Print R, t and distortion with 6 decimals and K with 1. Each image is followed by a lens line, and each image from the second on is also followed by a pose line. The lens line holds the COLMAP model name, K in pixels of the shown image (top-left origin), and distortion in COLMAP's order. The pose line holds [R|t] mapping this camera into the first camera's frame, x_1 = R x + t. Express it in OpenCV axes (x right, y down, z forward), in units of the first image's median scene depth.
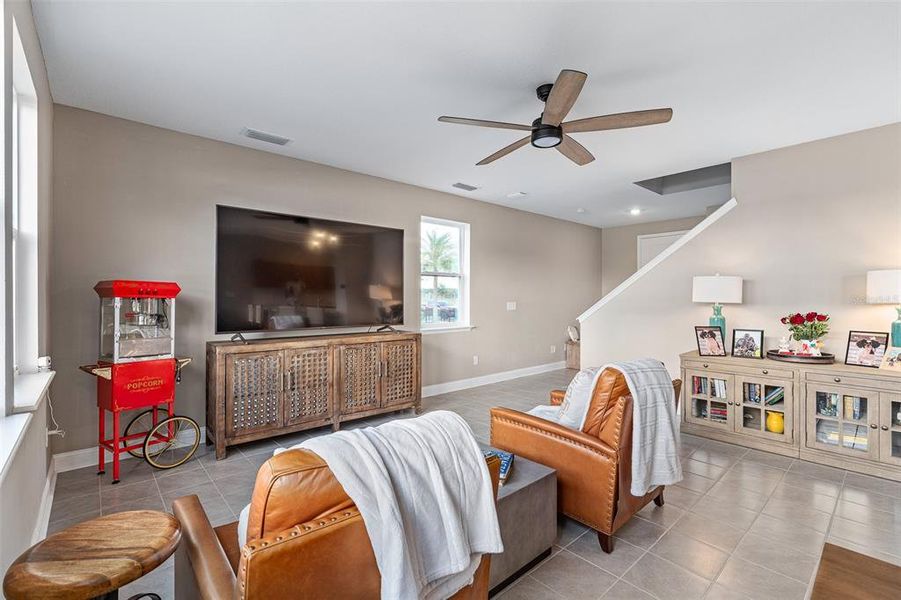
lens RADIAL K [[403.1, 0, 446.8], [0, 403.1, 299.3], [0, 0, 1]] dist [-0.003130, 0.000034]
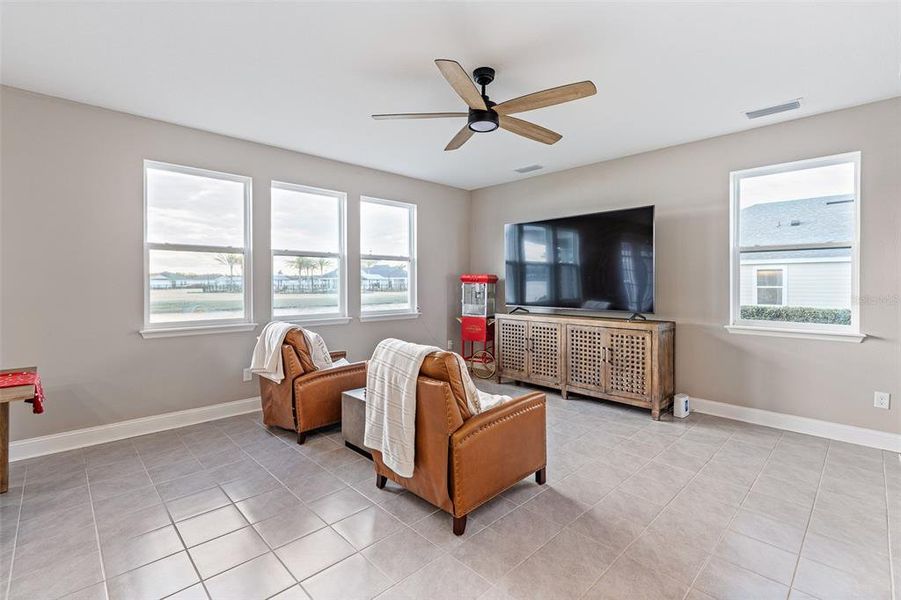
lens RADIAL K [[403.1, 0, 443.8], [0, 403.1, 291.7], [0, 0, 1]] dist [-0.003130, 0.000034]
pose [[0.050769, 0.016805, -0.998569, 0.786149], [-0.008806, 0.999827, 0.016379, 0.004090], [0.998672, 0.007961, 0.050908, 0.532052]]
